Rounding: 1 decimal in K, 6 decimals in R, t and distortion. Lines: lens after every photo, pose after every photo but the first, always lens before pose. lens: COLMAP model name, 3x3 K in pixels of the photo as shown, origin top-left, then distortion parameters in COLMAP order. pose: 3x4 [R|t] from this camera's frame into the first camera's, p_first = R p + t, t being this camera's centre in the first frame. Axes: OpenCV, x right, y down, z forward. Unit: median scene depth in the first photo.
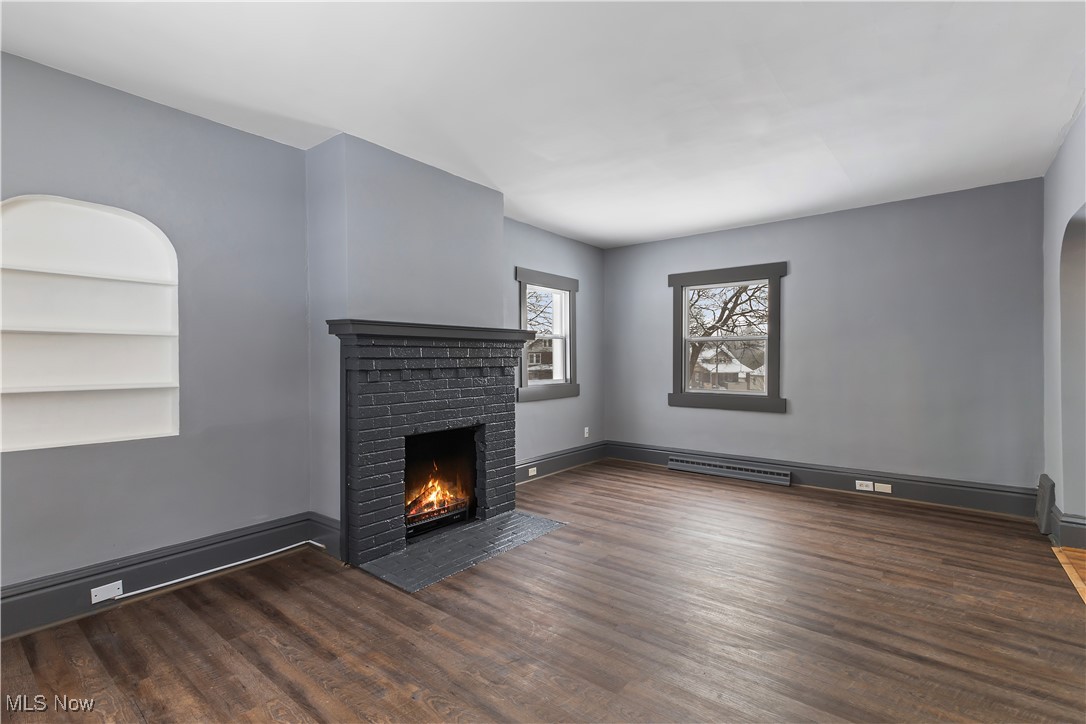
lens RADIAL K [[495.1, 0, 543.0], [0, 495.1, 362.0], [0, 0, 1]] dist [0.002964, 0.000298]
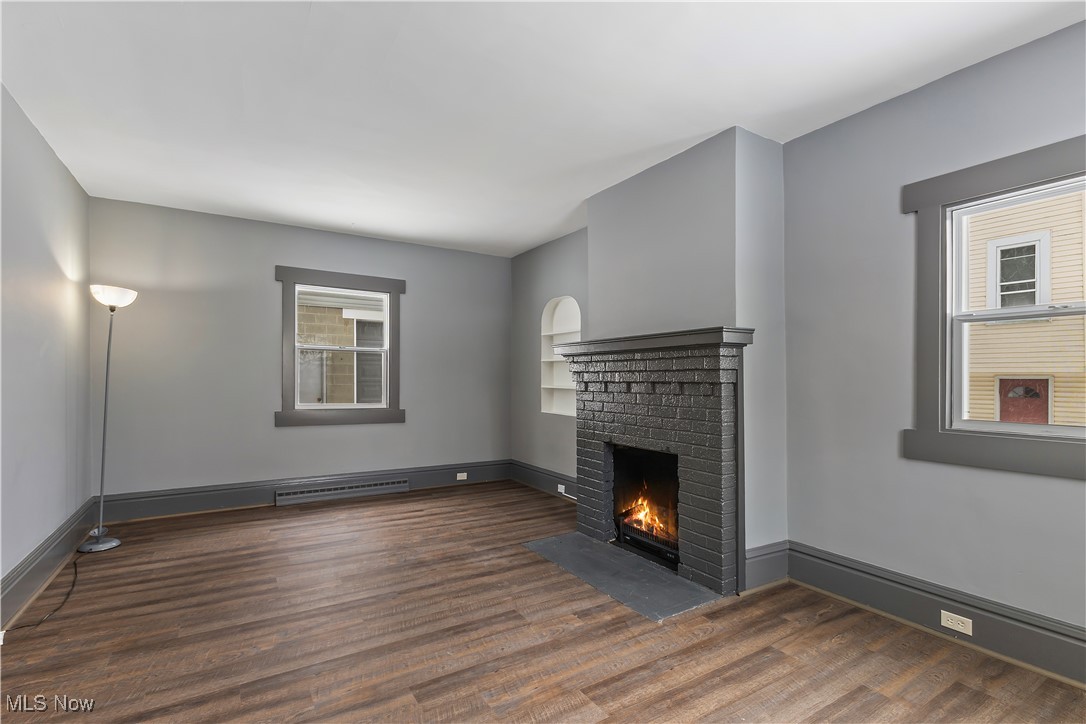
lens RADIAL K [[485.3, 0, 500.0], [0, 485.3, 375.9], [0, 0, 1]] dist [-0.000160, -0.000026]
pose [[-0.371573, 0.003906, -0.928395, 0.778334], [-0.003690, 0.999977, 0.005684, -0.003036], [0.928396, 0.005538, -0.371550, 1.127308]]
